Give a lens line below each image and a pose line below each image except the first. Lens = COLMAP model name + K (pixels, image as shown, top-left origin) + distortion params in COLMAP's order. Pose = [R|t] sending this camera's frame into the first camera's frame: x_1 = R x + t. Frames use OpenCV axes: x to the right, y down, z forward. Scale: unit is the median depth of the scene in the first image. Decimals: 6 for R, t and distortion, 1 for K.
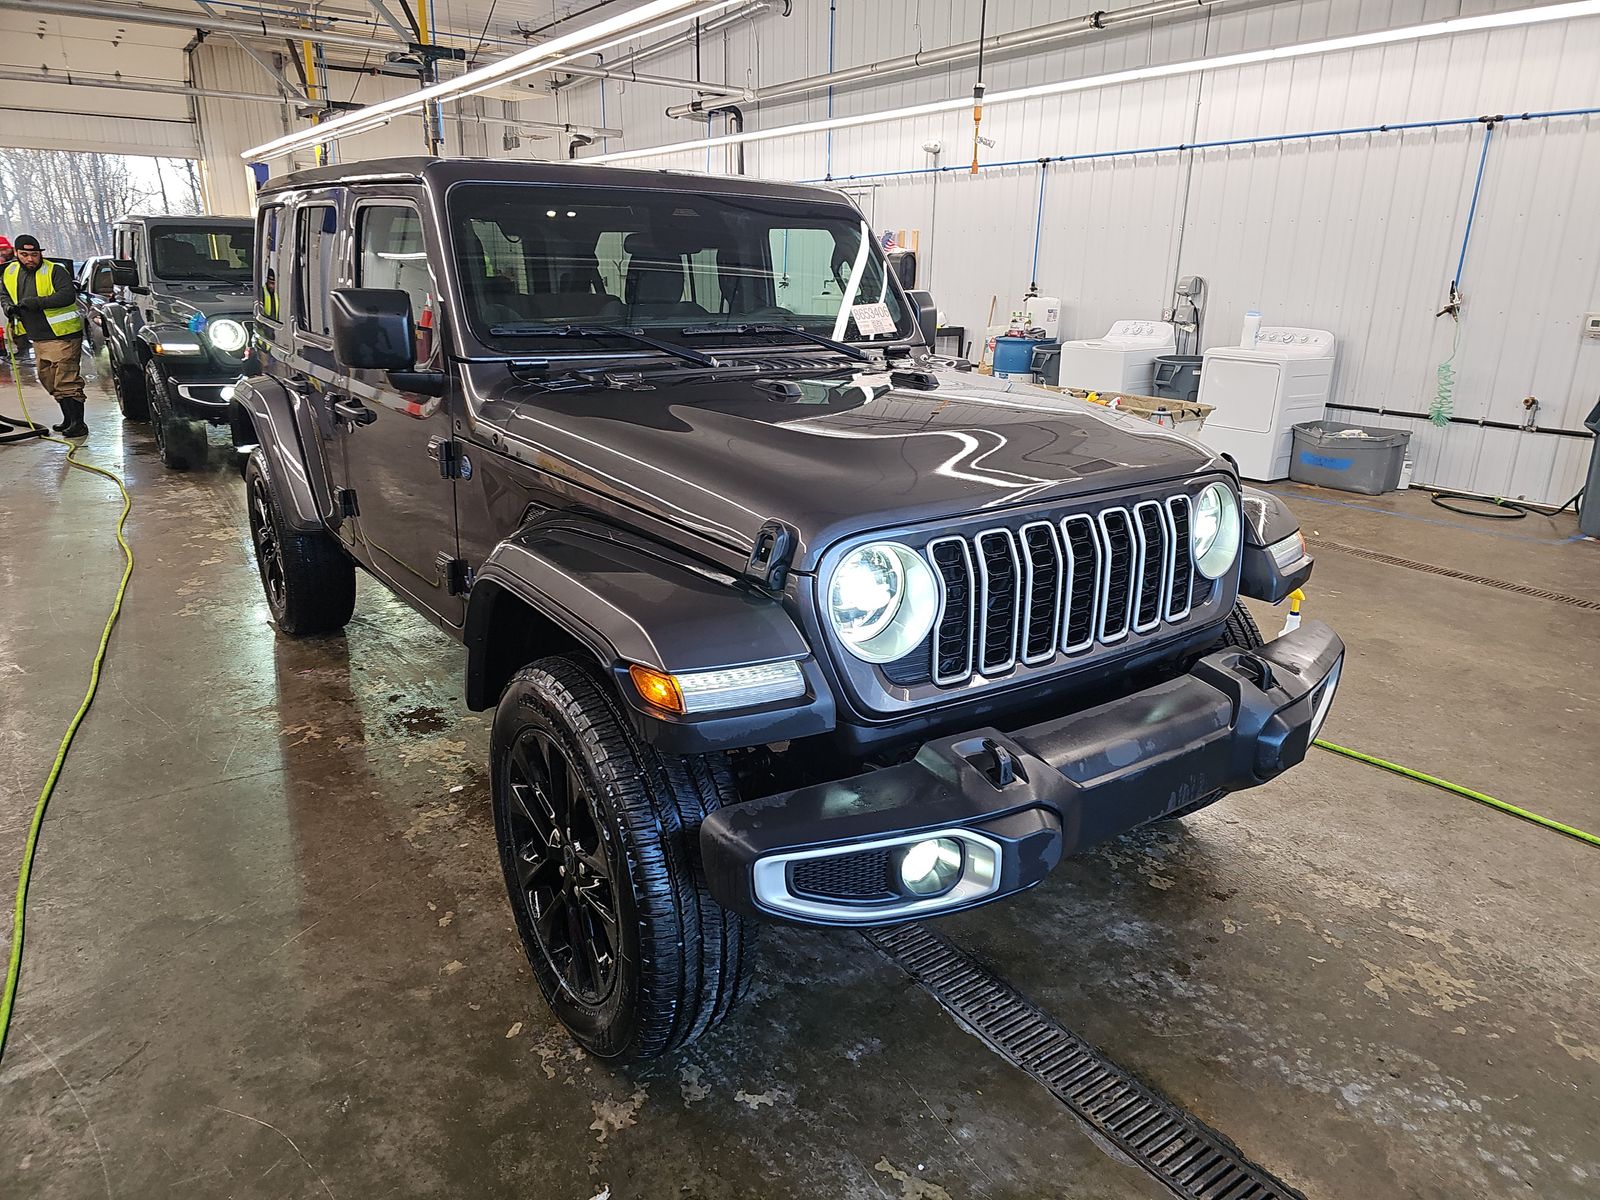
lens RADIAL K [[1049.7, 0, 800.0], [0, 1049.7, 600.0], [0, 0, 1]] dist [0.060098, -0.047540]
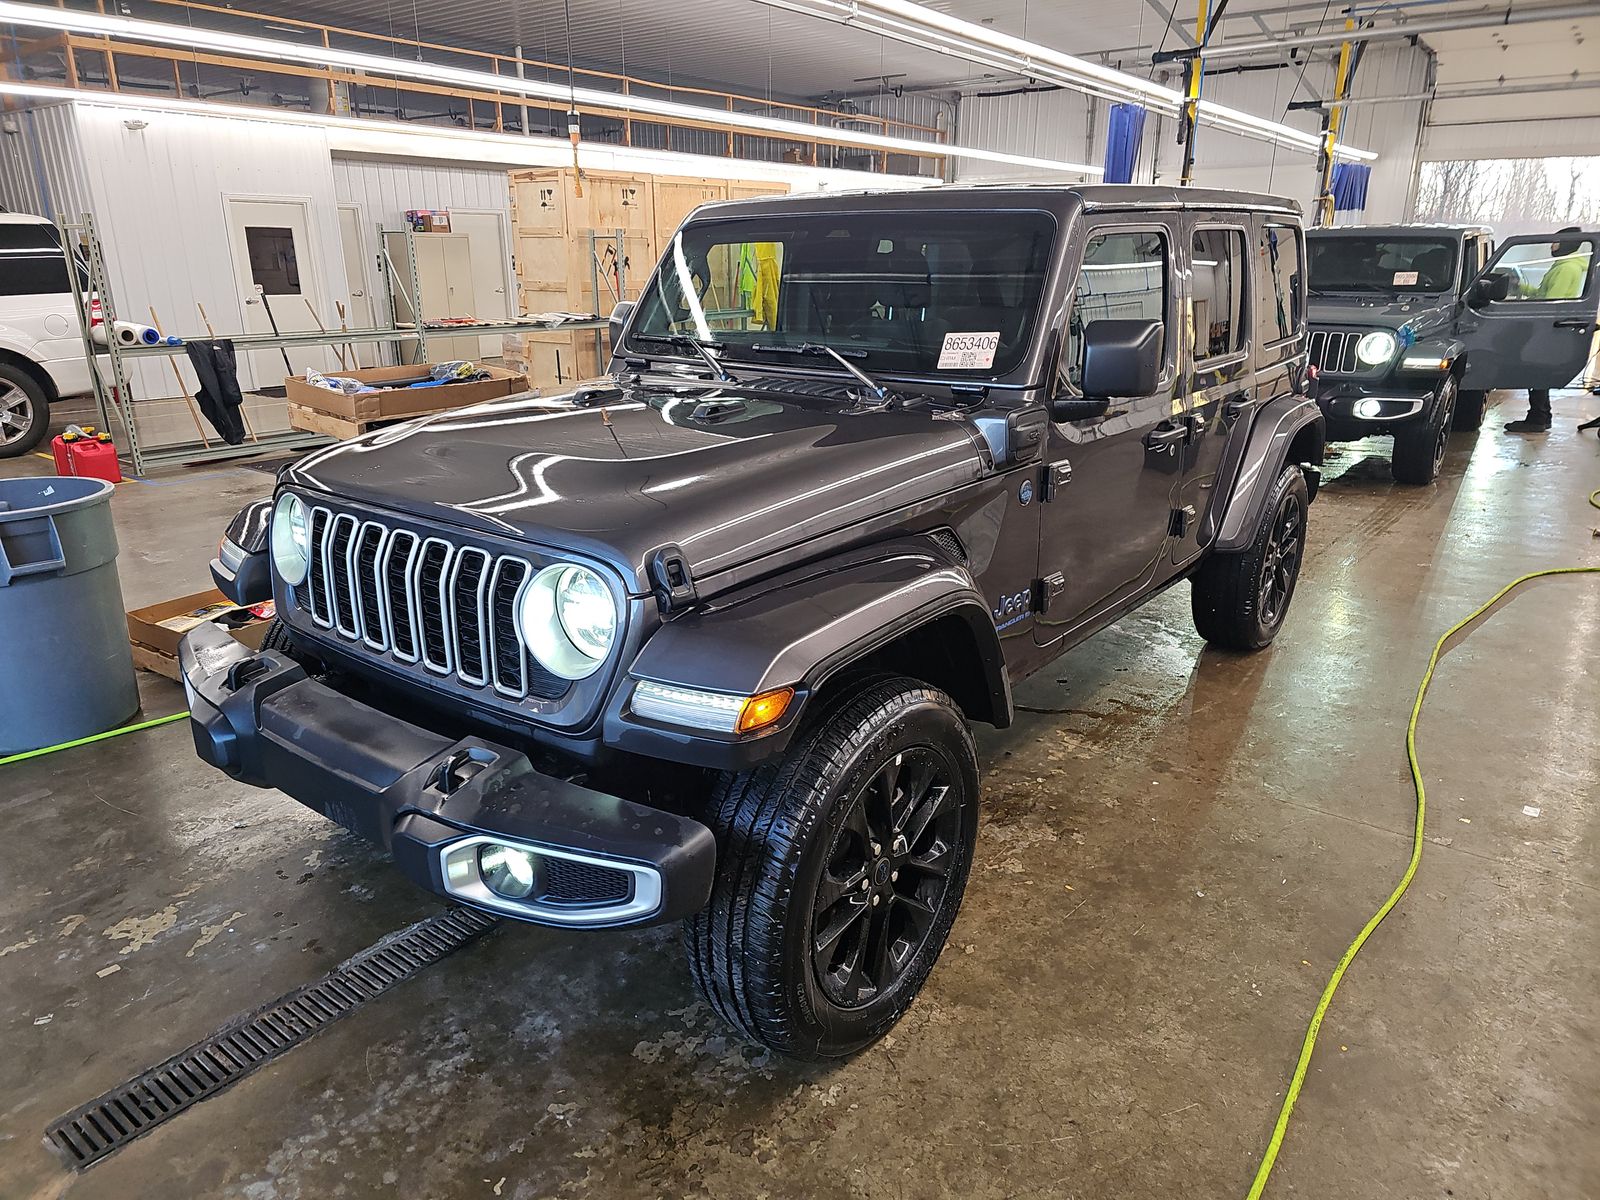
lens RADIAL K [[1049.7, 0, 800.0], [0, 1049.7, 600.0], [0, 0, 1]] dist [0.060098, -0.047540]
pose [[0.294340, 0.284135, -0.912486, 1.135445], [-0.286982, 0.936996, 0.199196, -0.283342], [0.911595, 0.203236, 0.357337, 0.828293]]
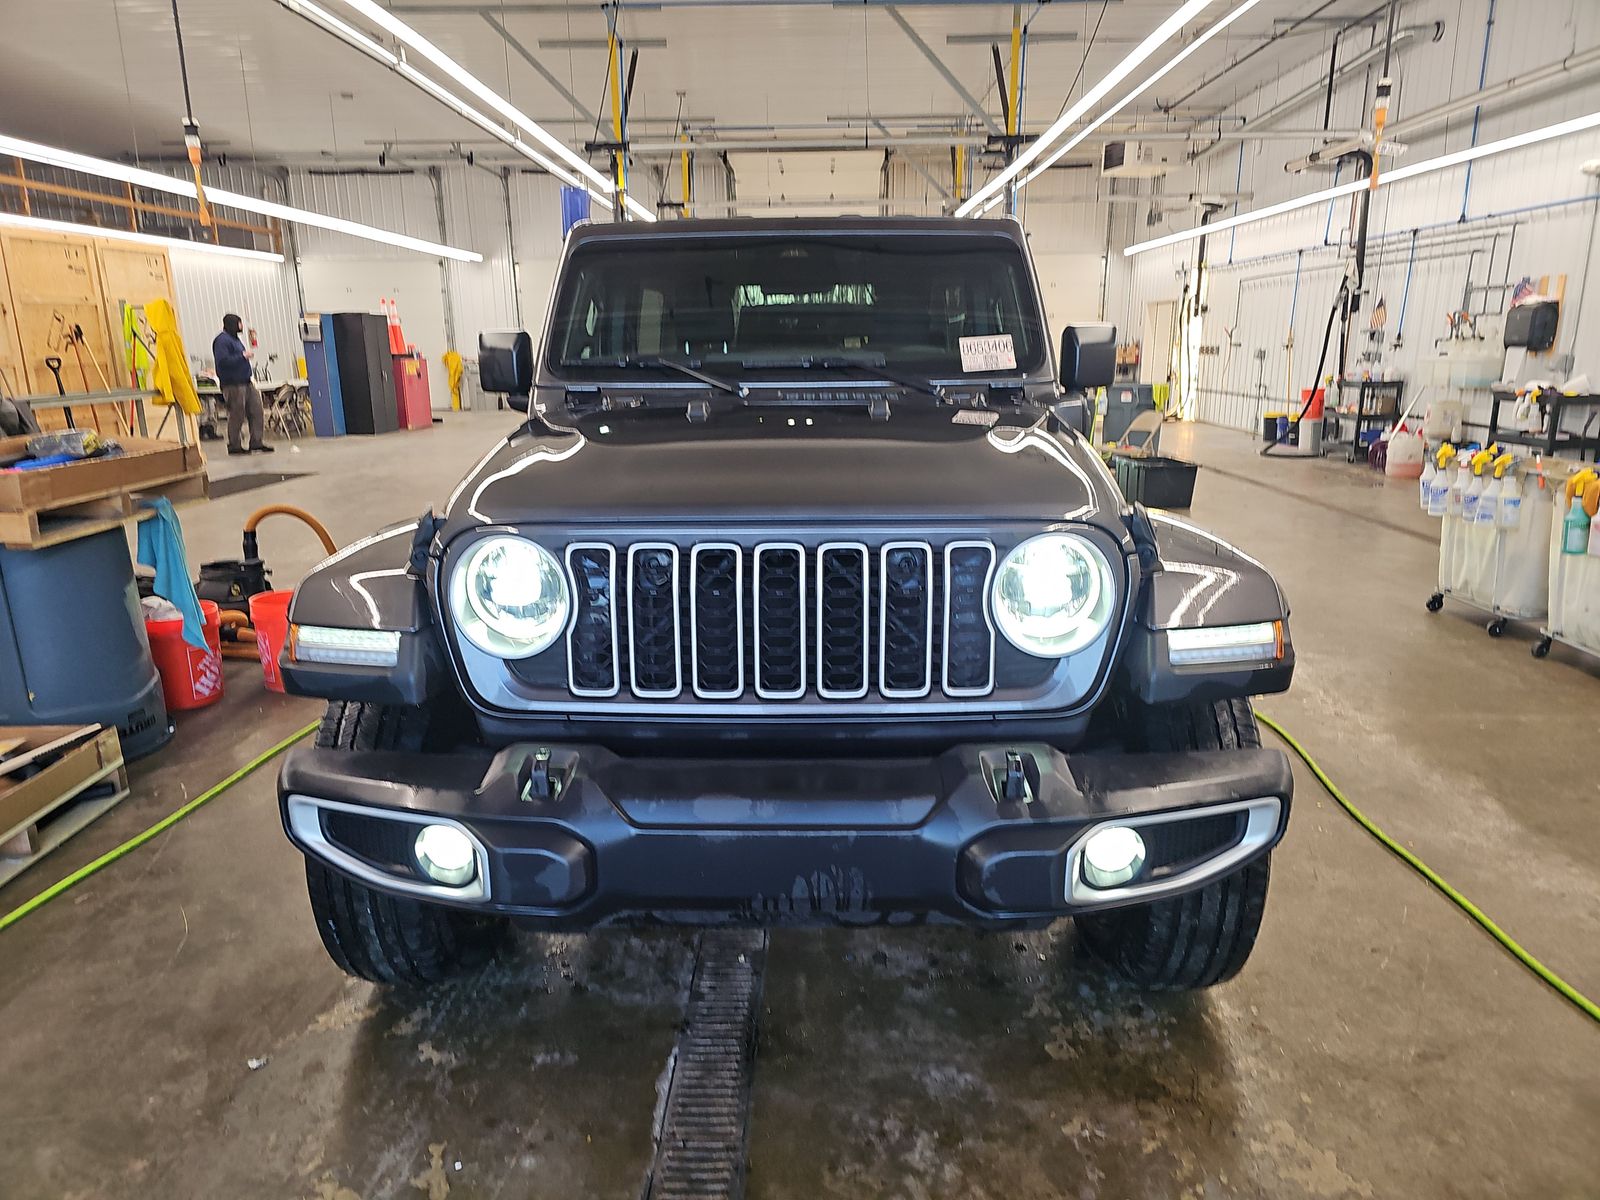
lens RADIAL K [[1049.7, 0, 800.0], [0, 1049.7, 600.0], [0, 0, 1]] dist [0.060098, -0.047540]
pose [[0.800279, 0.121554, -0.587178, 0.673313], [-0.162425, 0.986572, -0.017139, -0.018099], [0.577210, 0.109088, 0.809276, 0.243246]]
